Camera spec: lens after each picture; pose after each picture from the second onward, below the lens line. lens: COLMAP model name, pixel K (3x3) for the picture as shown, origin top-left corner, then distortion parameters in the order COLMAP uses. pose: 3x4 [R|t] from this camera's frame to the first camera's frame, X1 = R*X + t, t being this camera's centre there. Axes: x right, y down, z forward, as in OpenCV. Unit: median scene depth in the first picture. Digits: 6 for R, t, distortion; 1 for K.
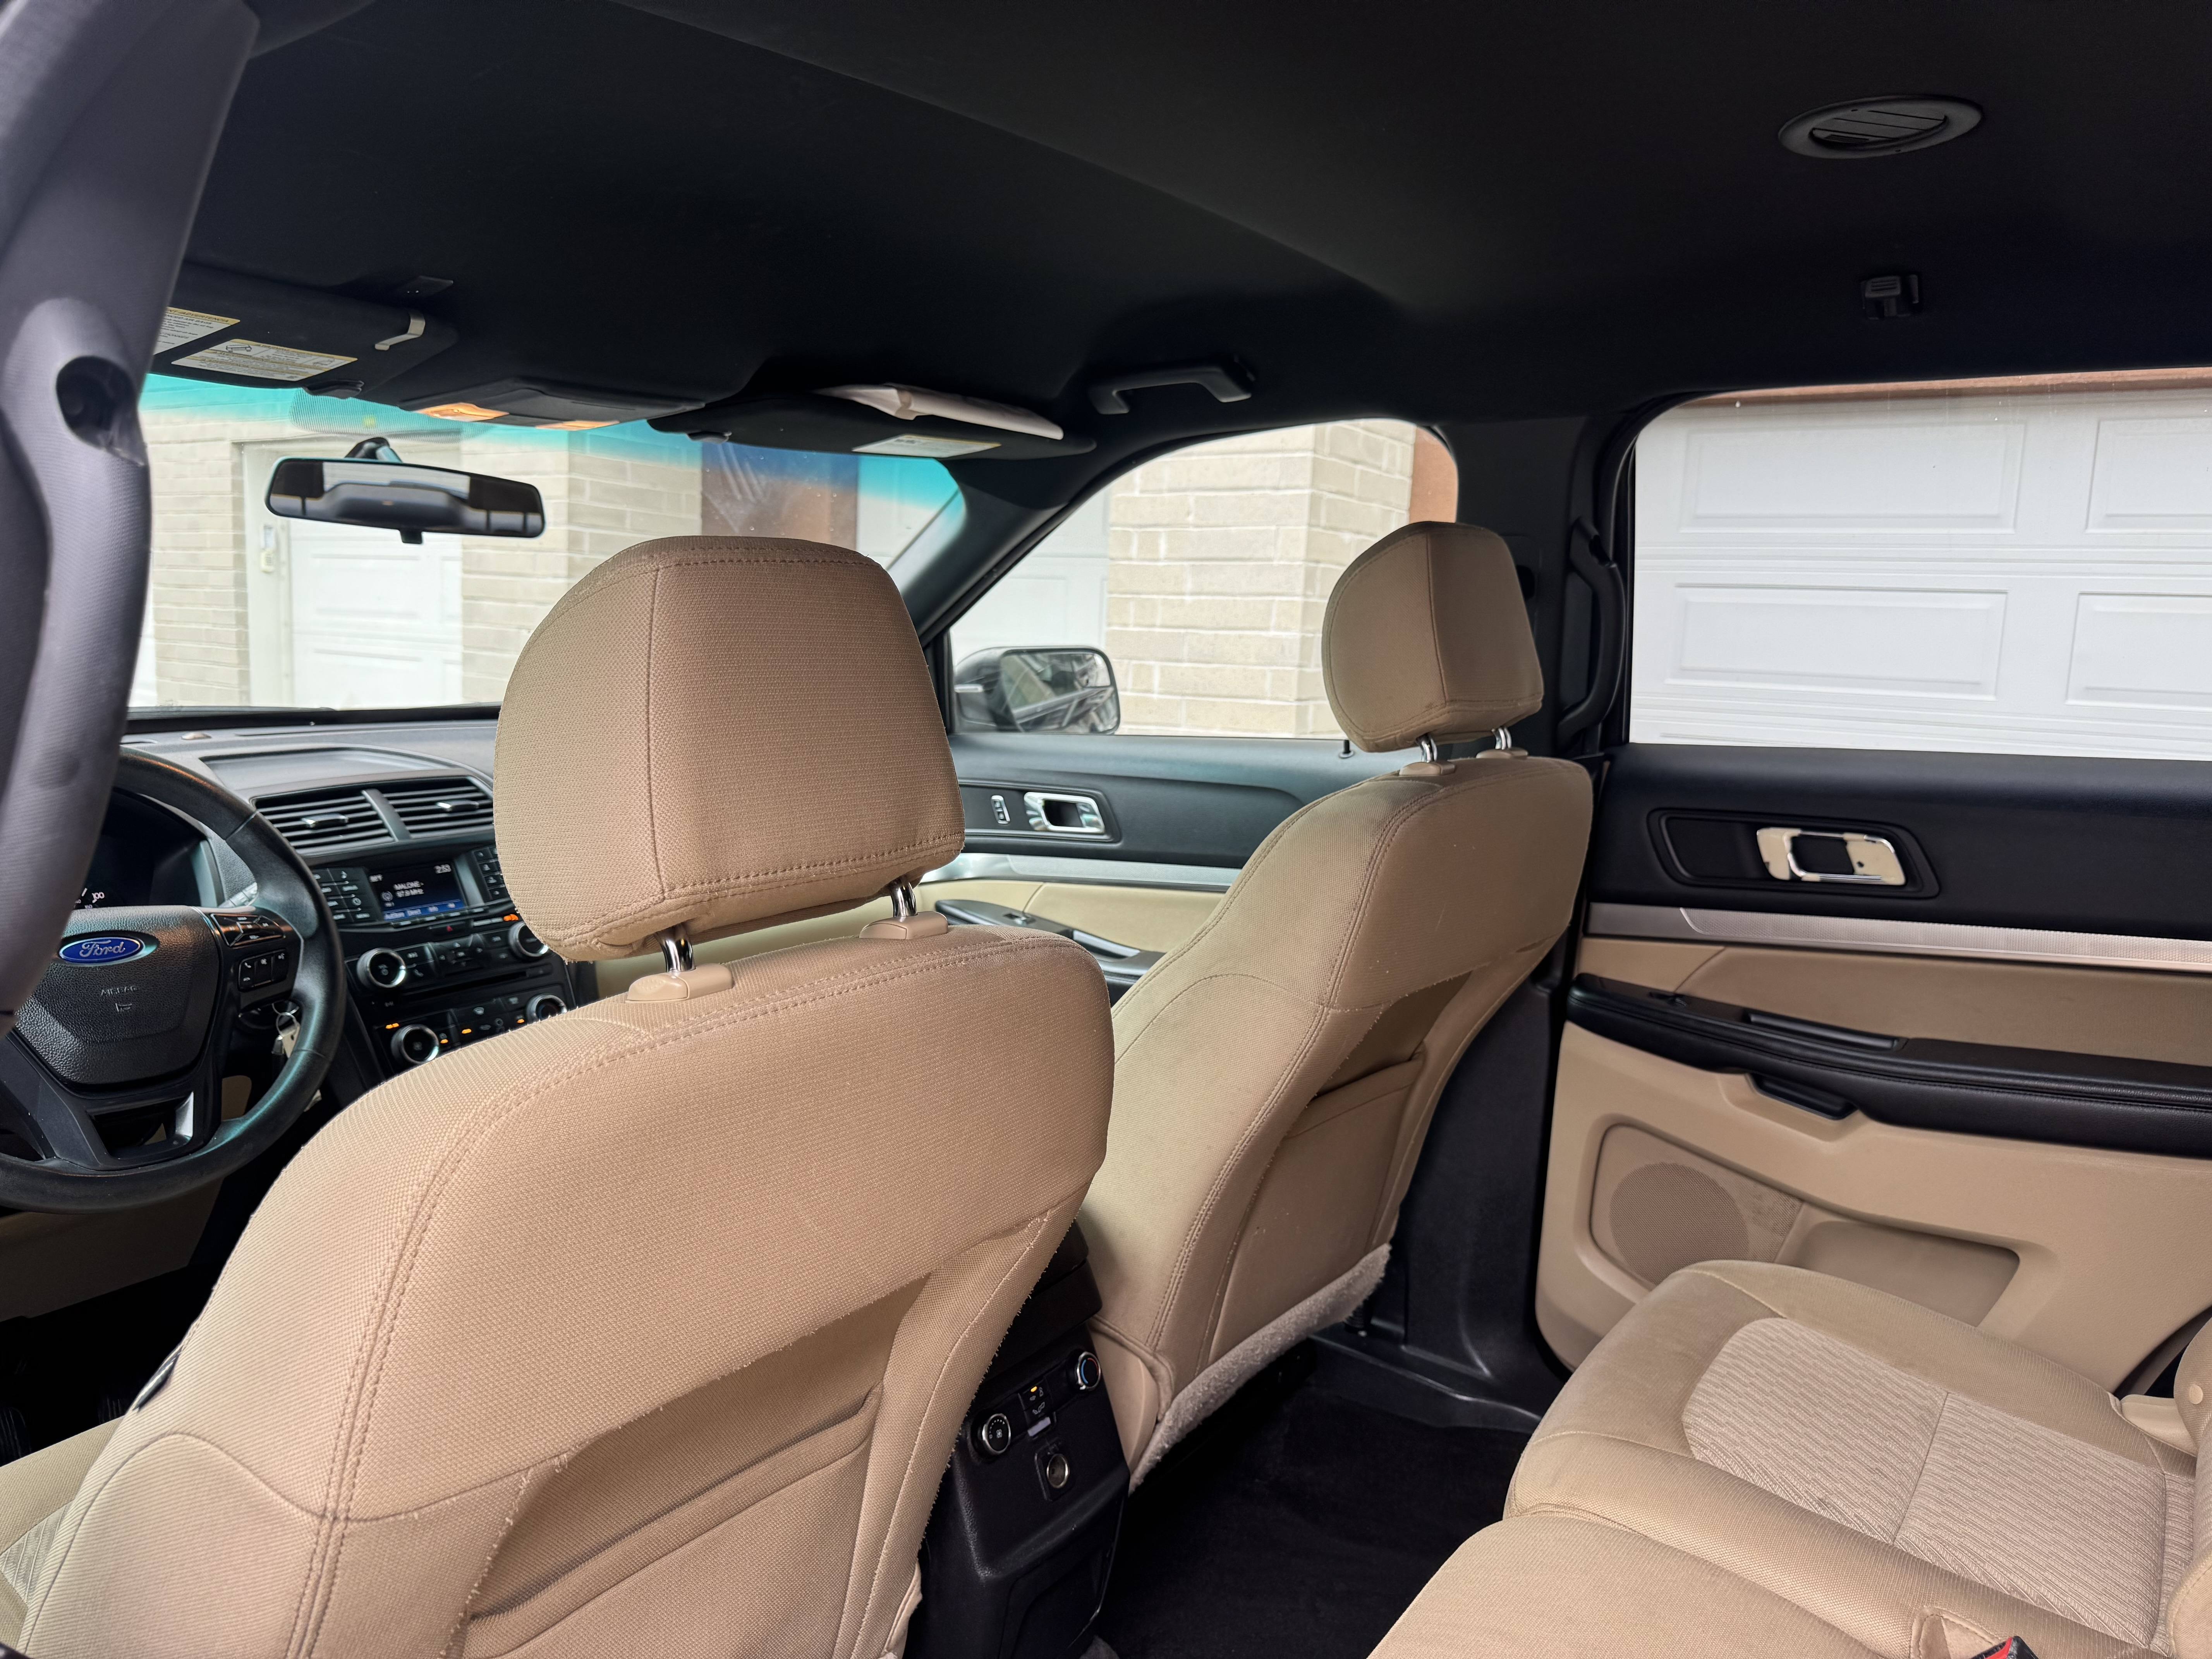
lens RADIAL K [[1590.0, 0, 1105.0], [0, 1590.0, 840.0], [0, 0, 1]] dist [0.018683, -0.008997]
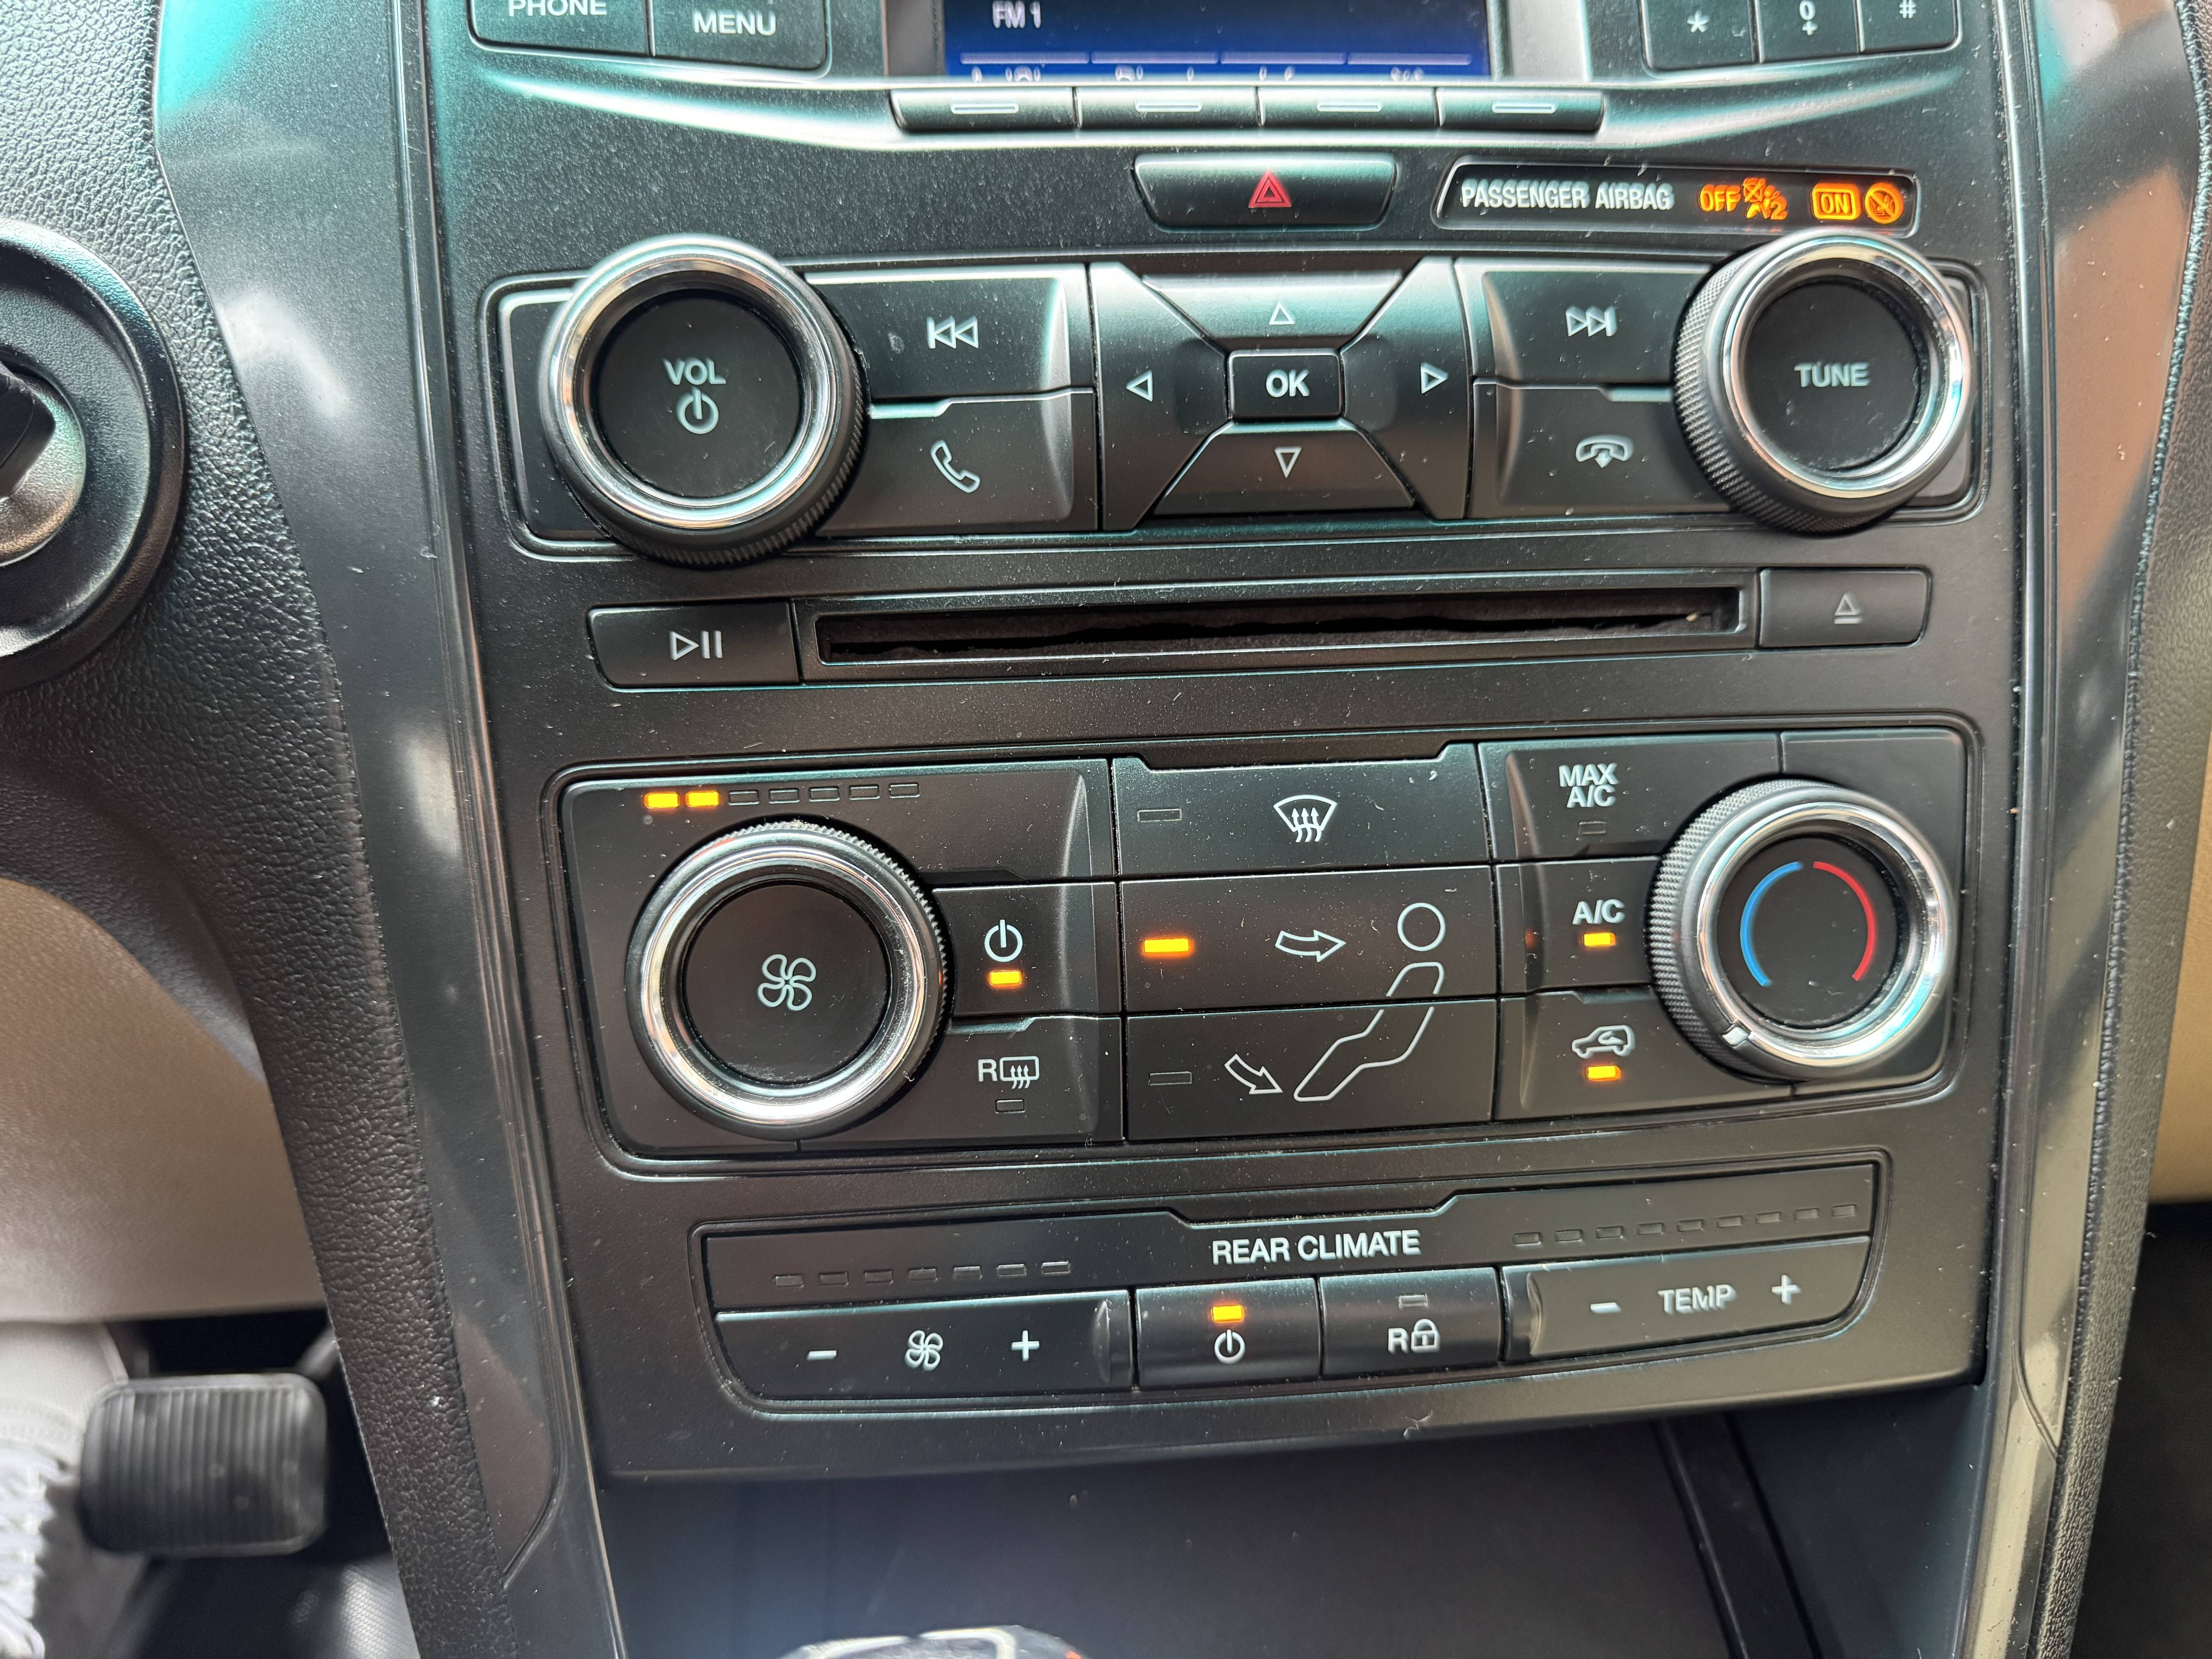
lens RADIAL K [[1579.4, 0, 1101.4], [0, 1579.4, 829.9], [0, 0, 1]] dist [0.000602, -0.024049]
pose [[0.647150, 0.313113, -0.695095, -0.297328], [-0.108999, 0.940399, 0.322133, 0.063703], [0.754531, -0.132704, 0.642708, 0.869033]]
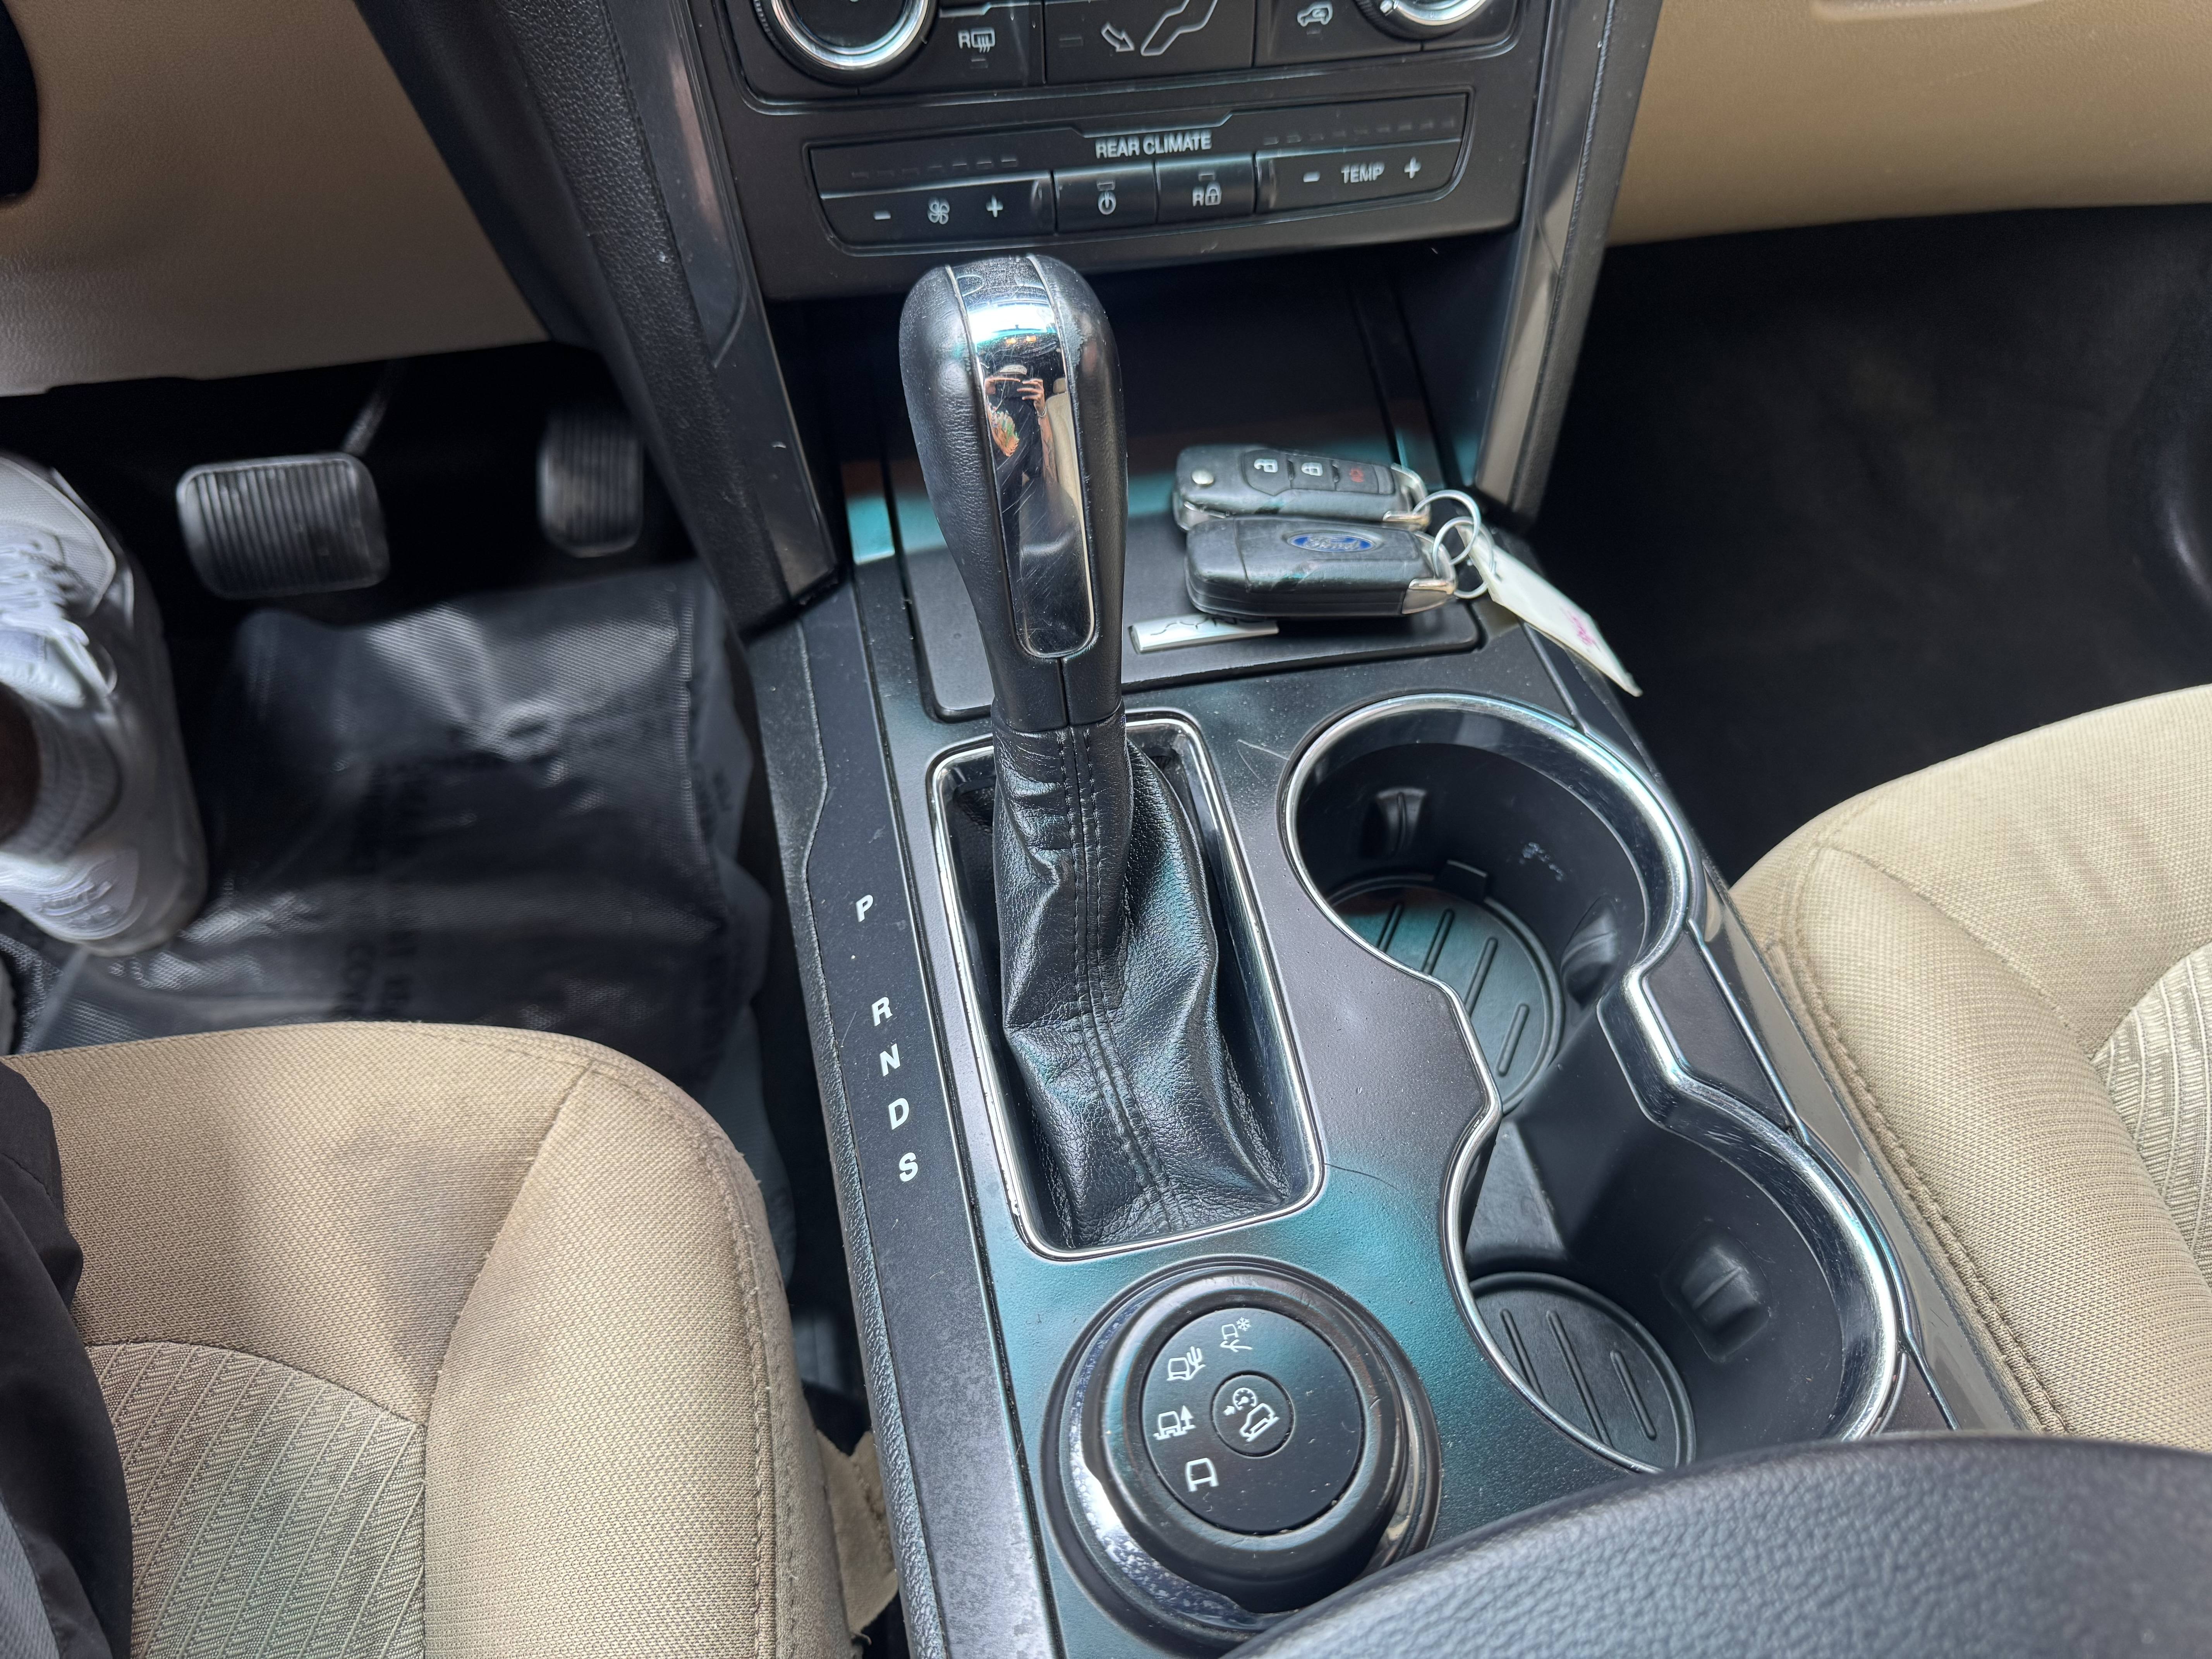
lens RADIAL K [[1616.1, 0, 1098.7], [0, 1616.1, 836.5], [0, 0, 1]] dist [-0.015881, -0.009416]
pose [[0.734214, 0.542858, -0.407719, -0.216005], [-0.125382, 0.698632, 0.704410, 0.040033], [0.667240, -0.466067, 0.581010, 0.766337]]
